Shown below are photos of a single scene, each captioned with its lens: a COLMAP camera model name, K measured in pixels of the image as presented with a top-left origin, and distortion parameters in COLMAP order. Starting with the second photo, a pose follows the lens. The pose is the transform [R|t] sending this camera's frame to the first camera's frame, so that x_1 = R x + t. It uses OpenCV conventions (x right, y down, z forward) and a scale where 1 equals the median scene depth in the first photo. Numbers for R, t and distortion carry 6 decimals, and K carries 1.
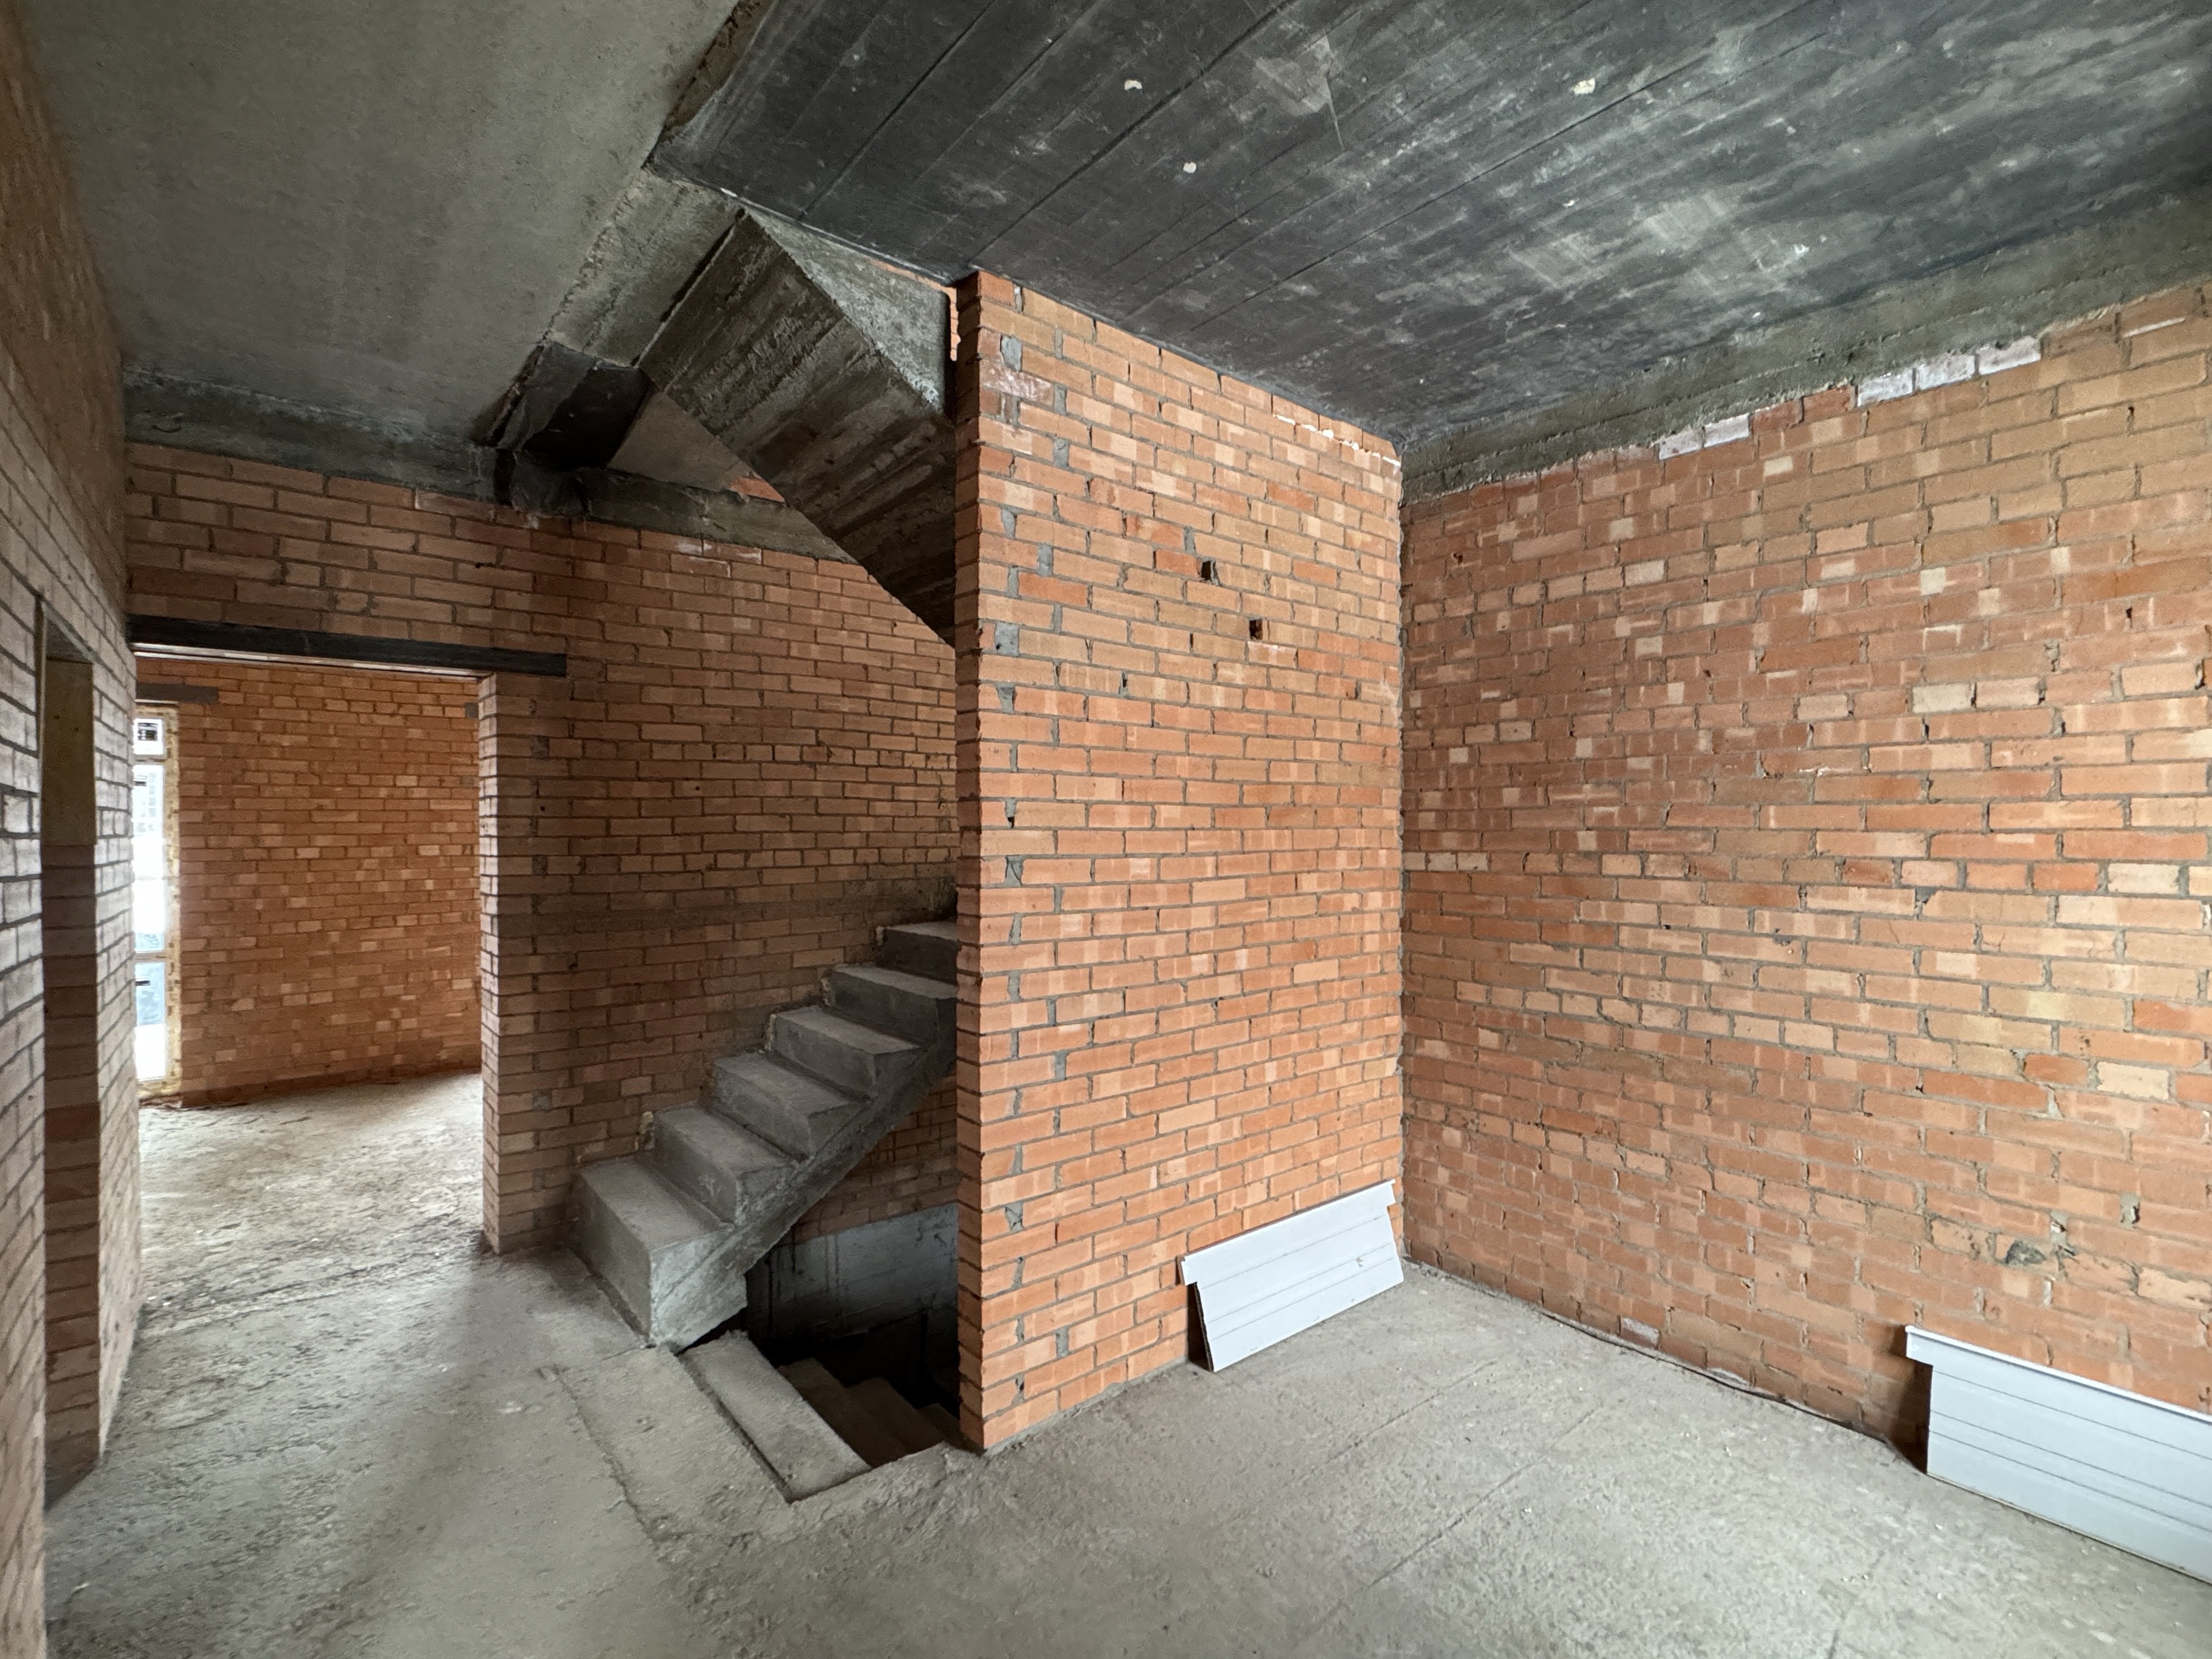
lens RADIAL K [[1019.0, 0, 1109.0], [0, 1019.0, 831.0], [0, 0, 1]] dist [-0.003864, 0.000565]
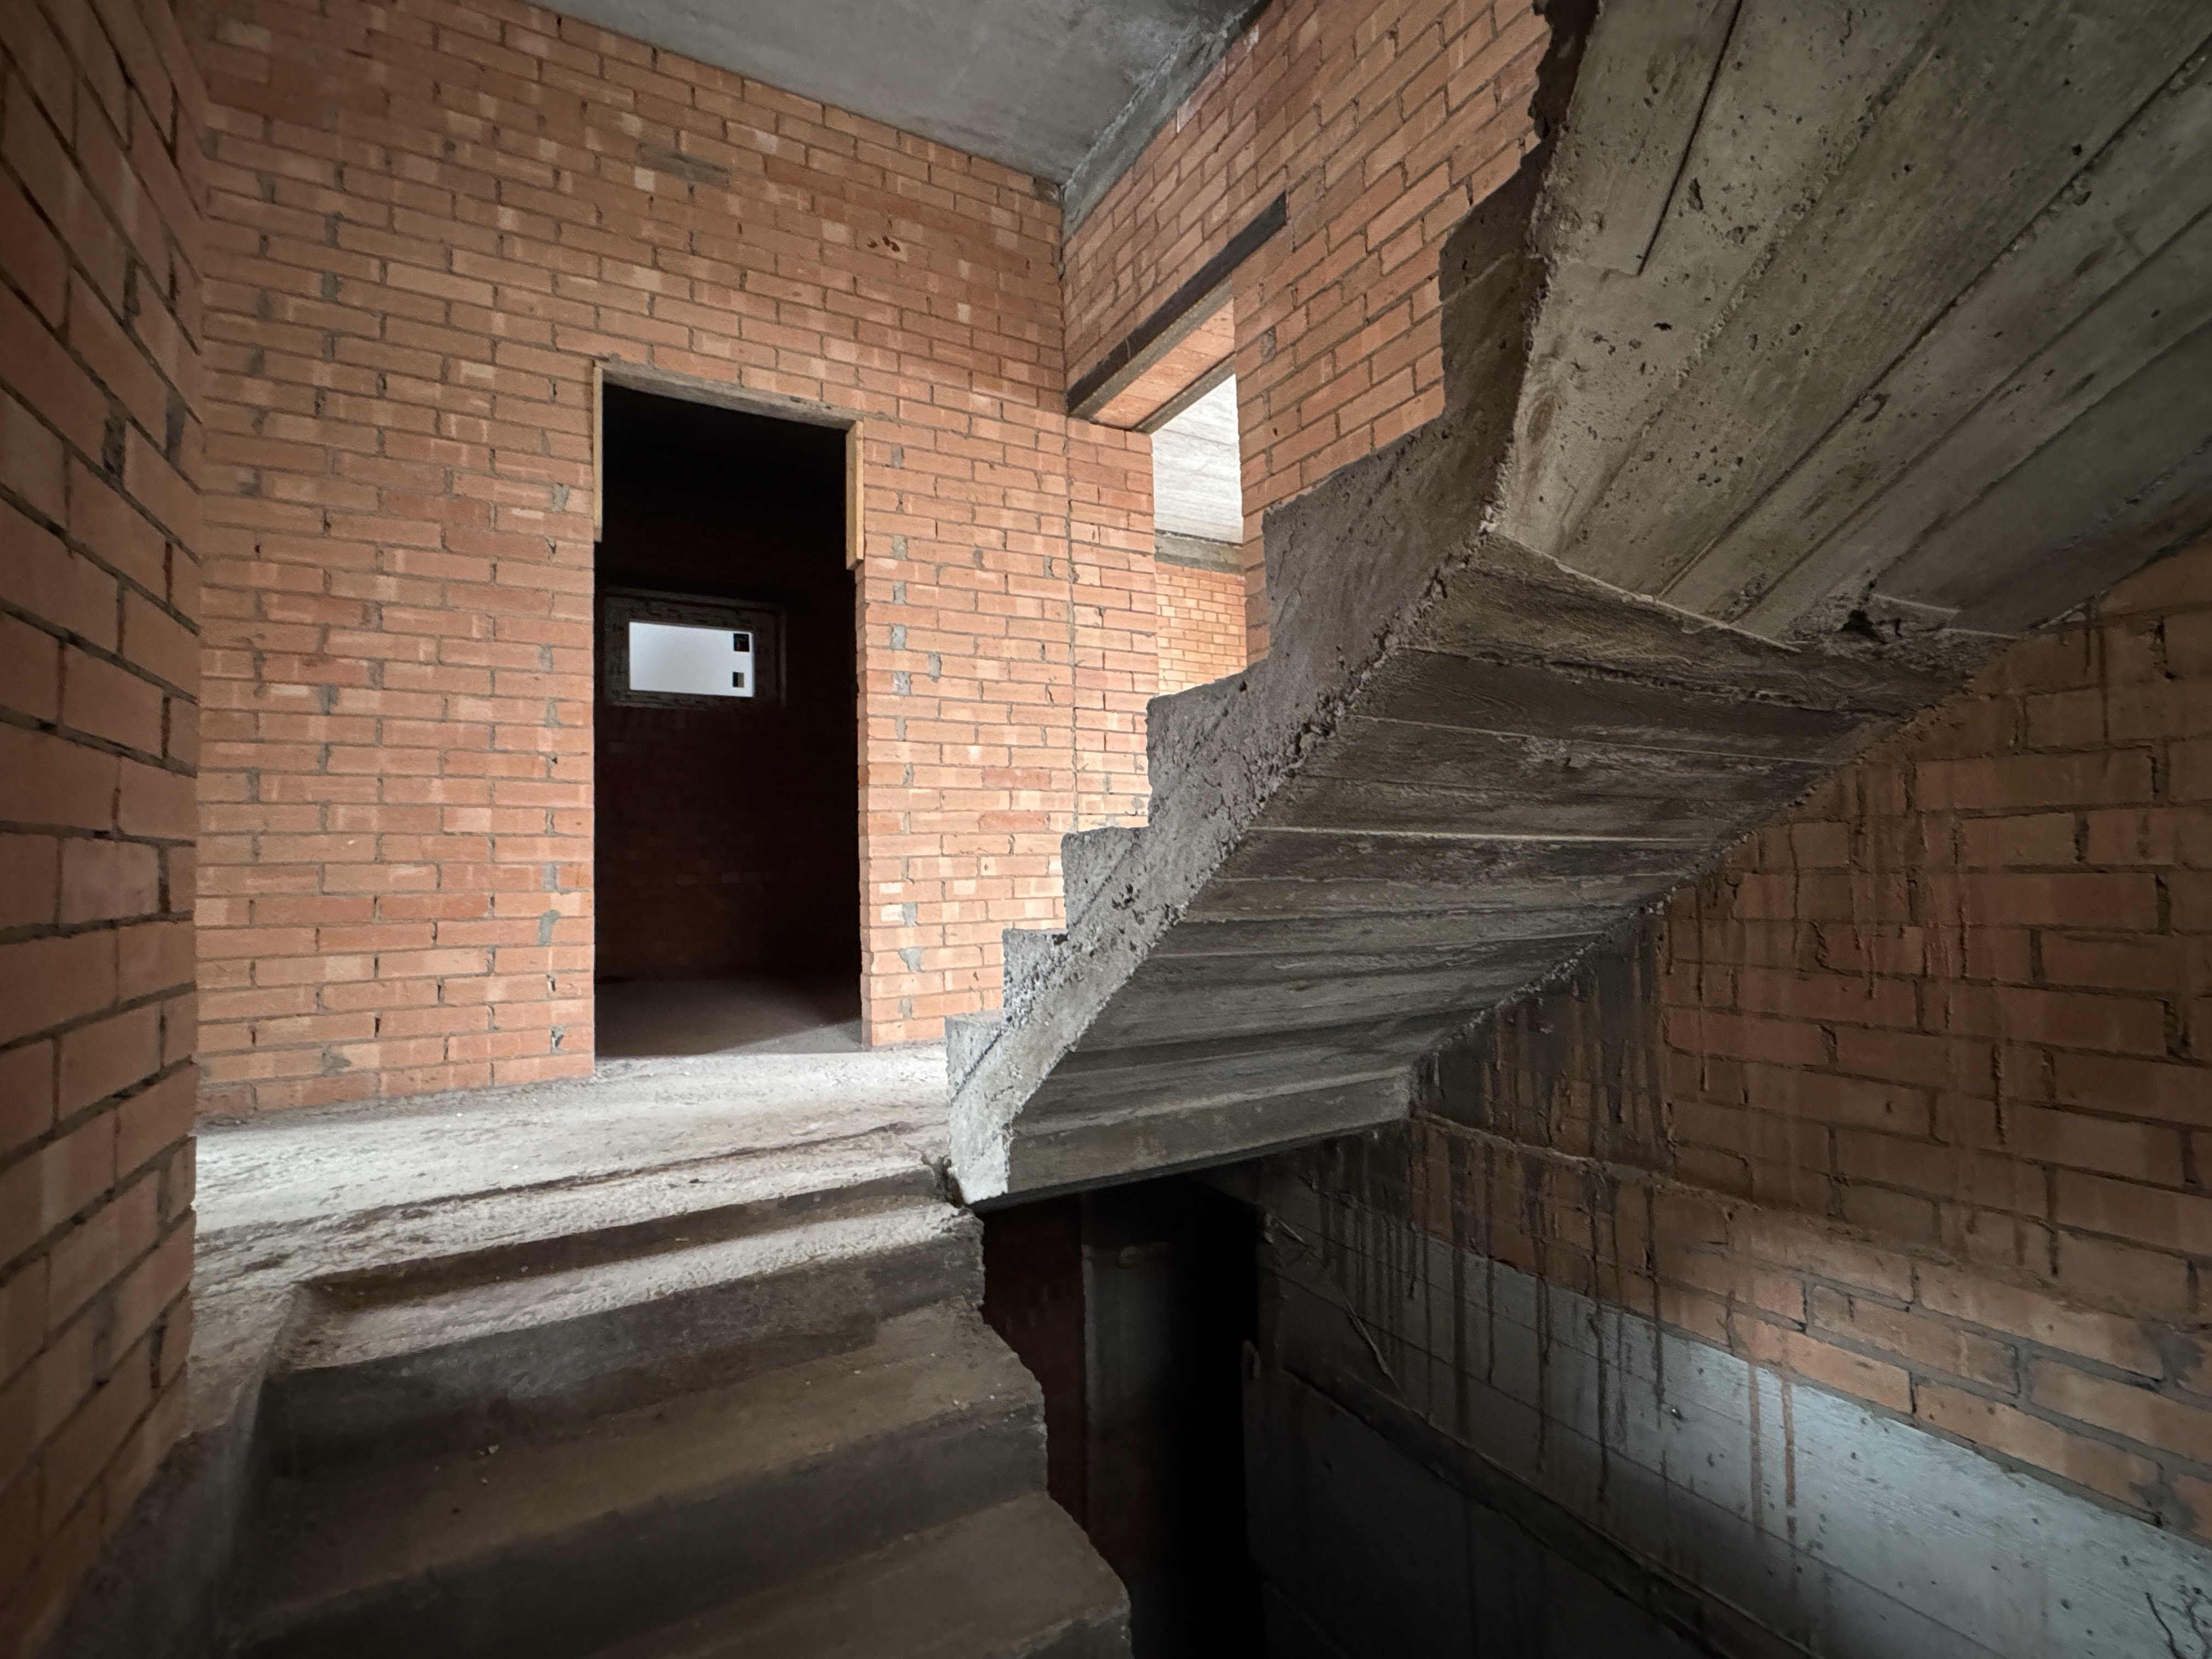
lens RADIAL K [[1019.0, 0, 1100.0], [0, 1019.0, 827.2], [0, 0, 1]] dist [-0.003864, 0.000565]
pose [[-0.188927, -0.033208, -0.981429, 0.126349], [0.017278, 0.999161, -0.037134, 0.265860], [0.981839, -0.023973, -0.188195, 1.006847]]
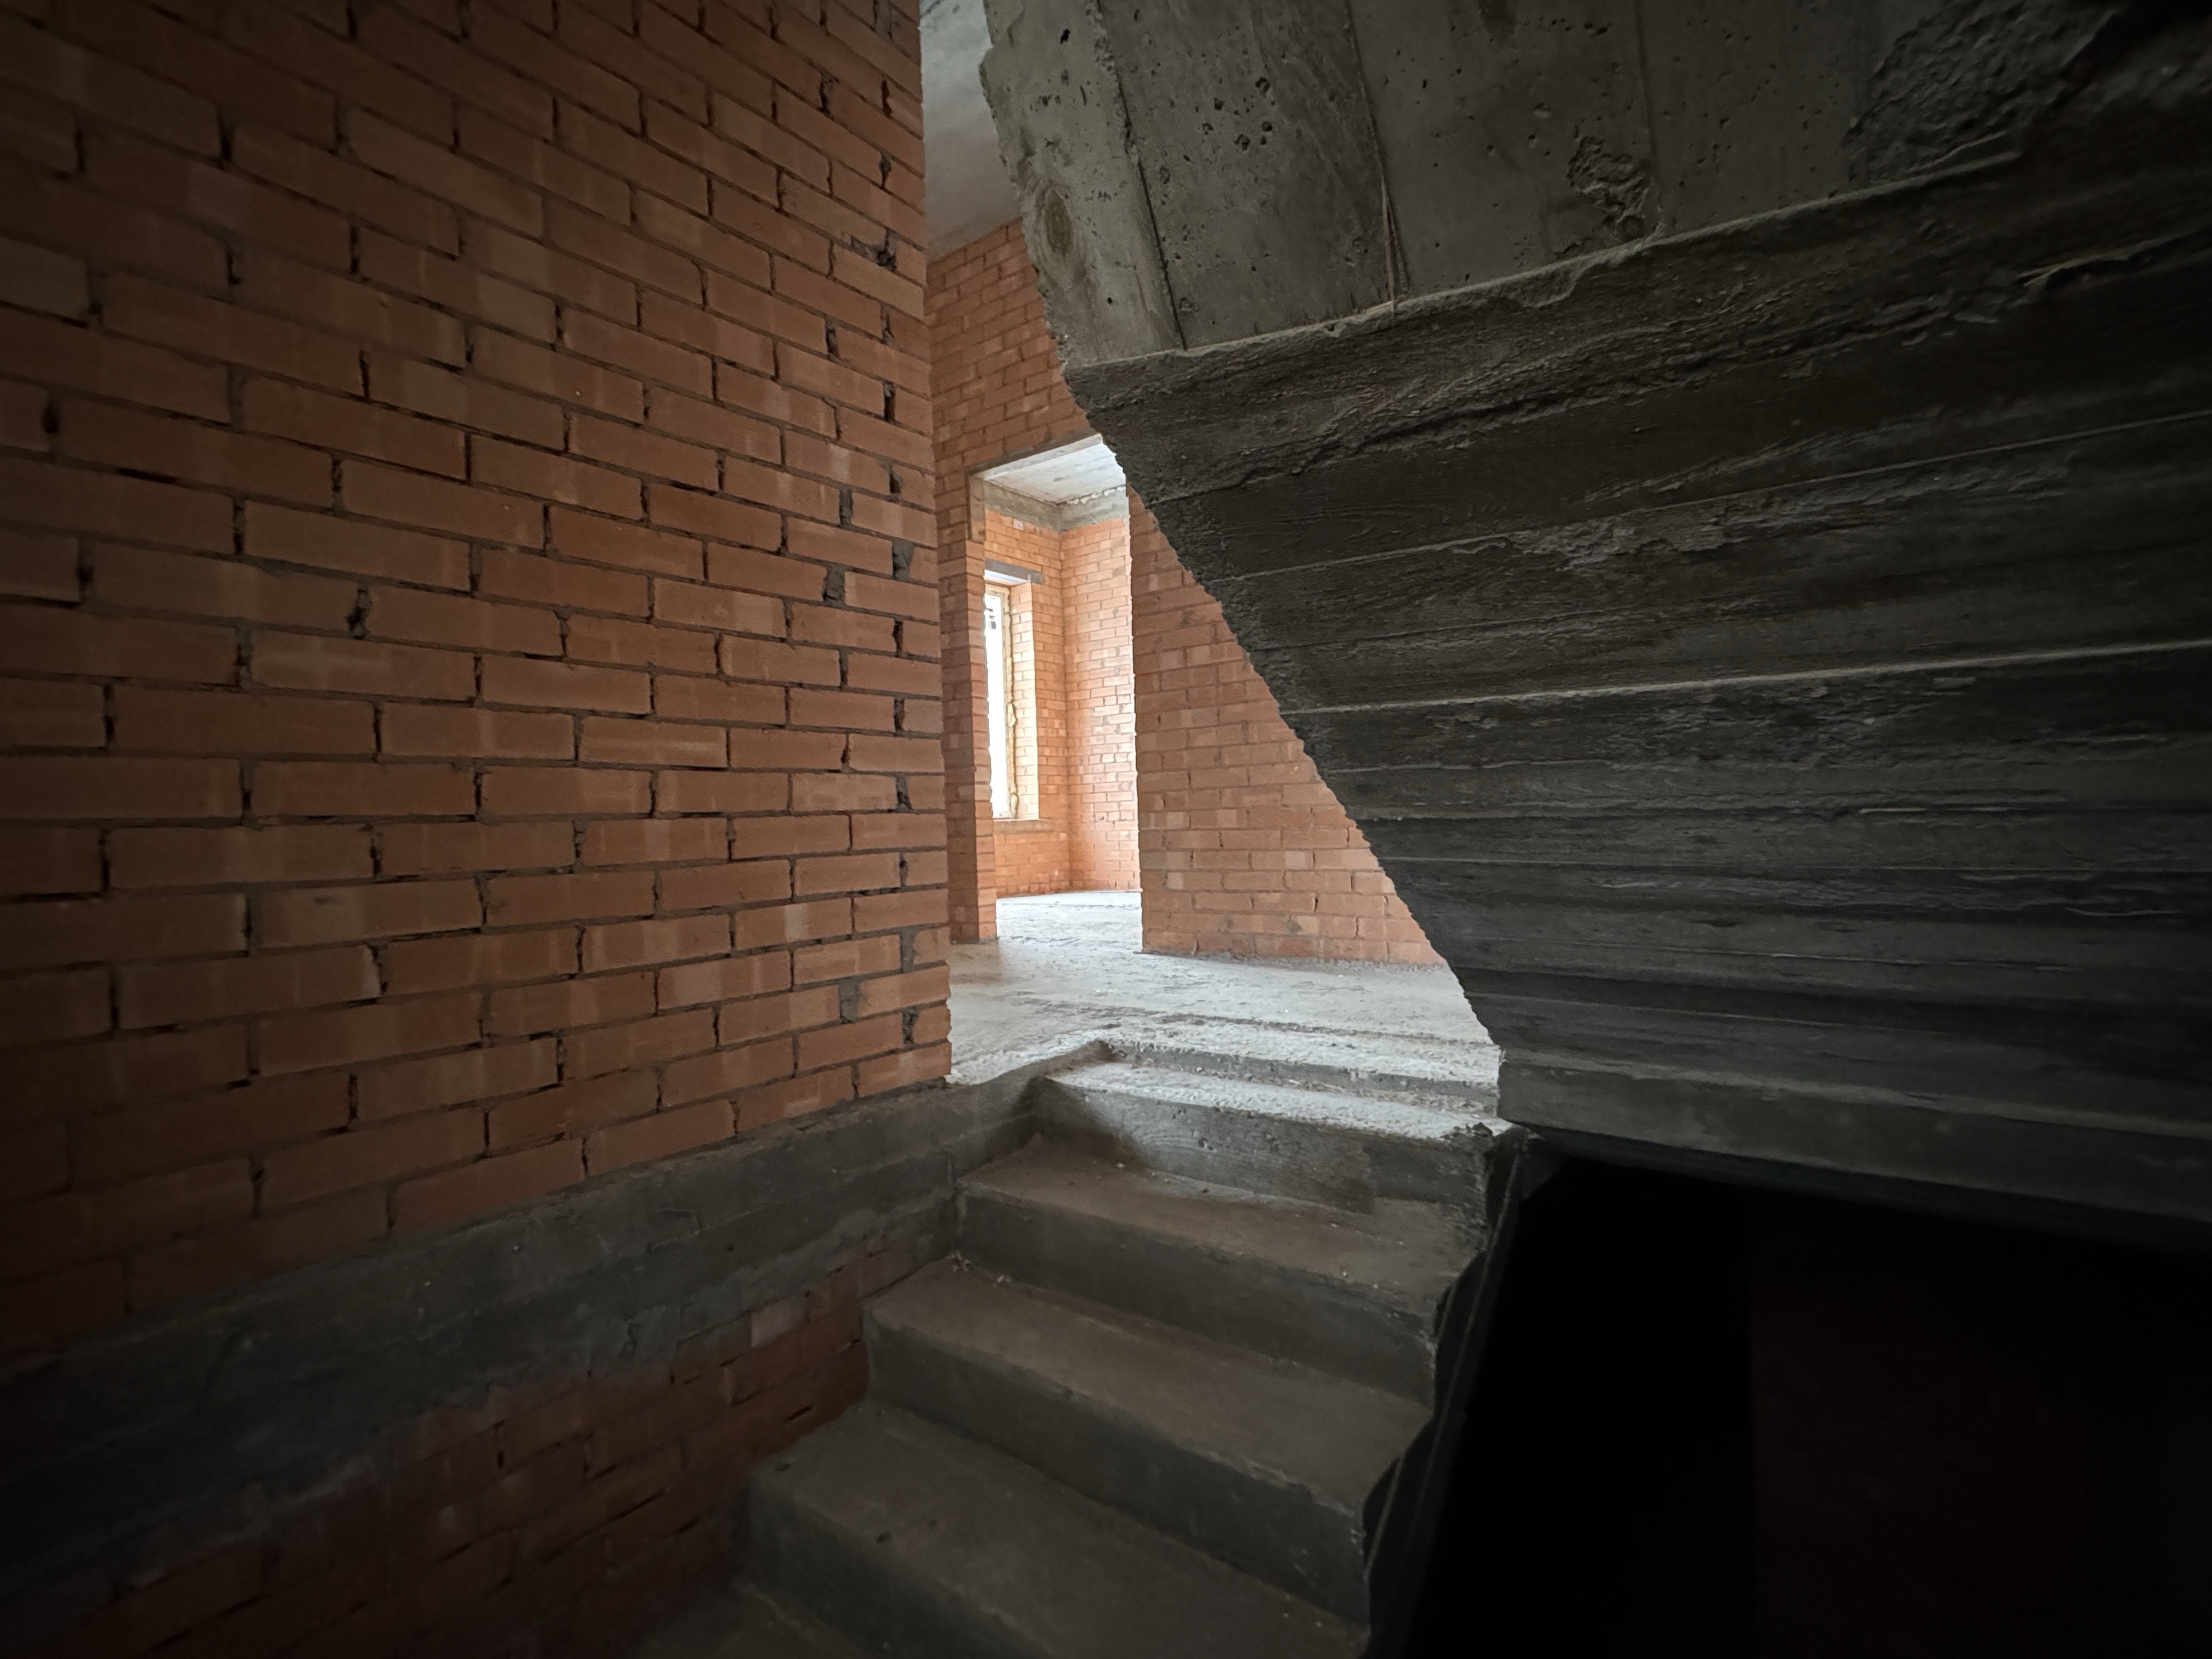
lens RADIAL K [[1019.0, 0, 1104.5], [0, 1019.0, 828.3], [0, 0, 1]] dist [-0.003864, 0.000565]
pose [[-0.975104, 0.034925, -0.218982, -0.069231], [0.033866, 0.999389, 0.008589, 0.282622], [0.219149, 0.000959, -0.975691, 1.250330]]
